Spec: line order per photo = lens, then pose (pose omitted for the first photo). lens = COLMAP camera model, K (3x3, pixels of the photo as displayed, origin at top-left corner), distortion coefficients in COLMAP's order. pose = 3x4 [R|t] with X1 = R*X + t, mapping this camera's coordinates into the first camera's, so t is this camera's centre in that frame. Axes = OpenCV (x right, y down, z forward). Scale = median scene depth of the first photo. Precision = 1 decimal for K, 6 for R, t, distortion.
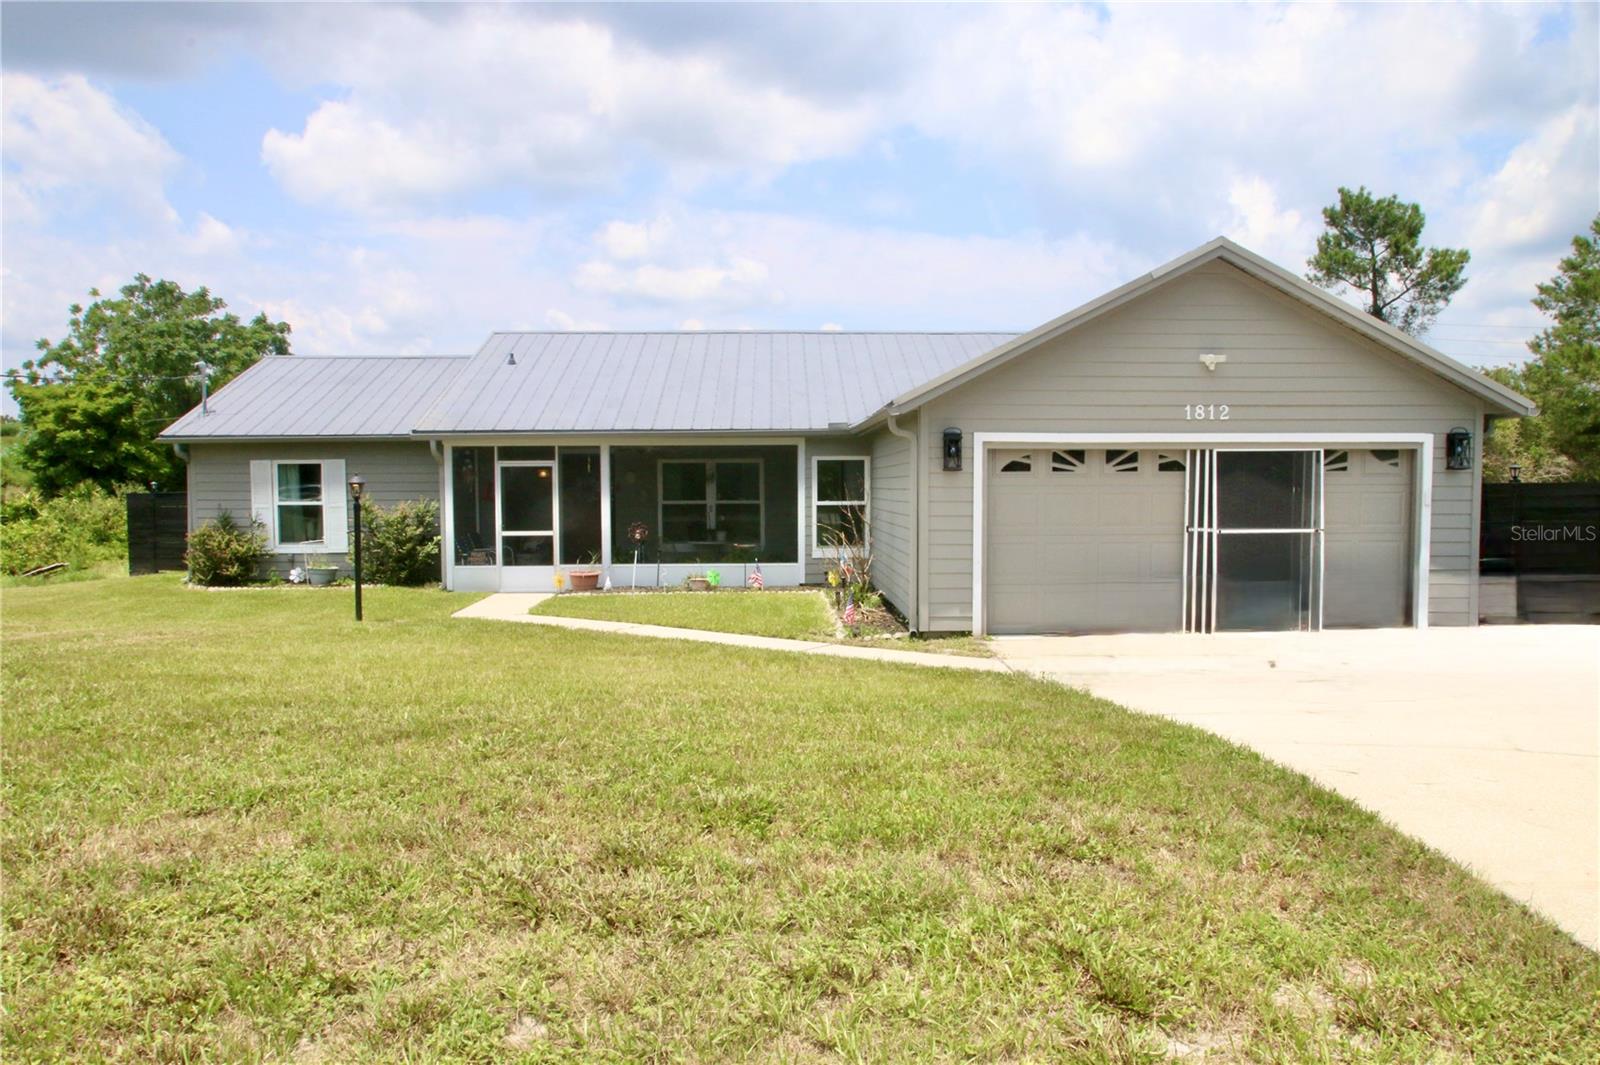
lens RADIAL K [[1168.8, 0, 800.0], [0, 1168.8, 532.5], [0, 0, 1]] dist [-0.034707, -0.000002]
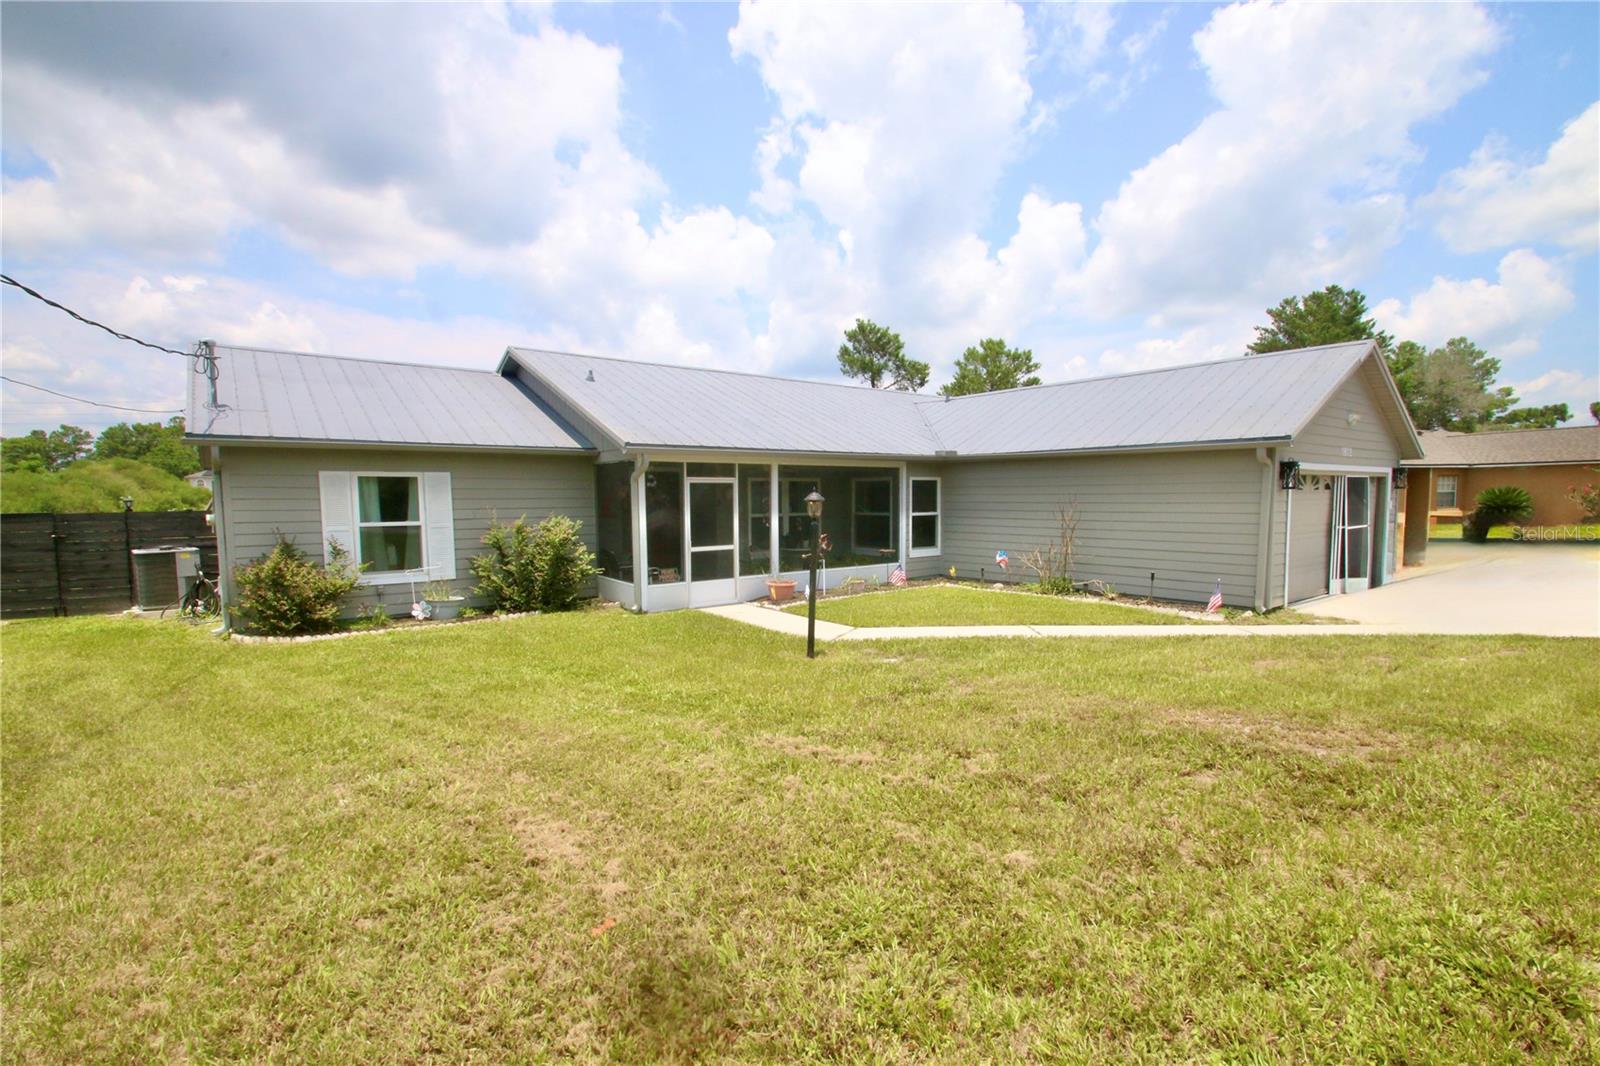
lens RADIAL K [[741.2, 0, 819.6], [0, 741.2, 548.1], [0, 0, 1]] dist [0.021510, -0.019105]
pose [[0.800467, -0.043605, 0.597788, -0.544917], [0.027949, 0.998981, 0.035444, -0.019776], [-0.598725, -0.011664, 0.800870, 0.419345]]
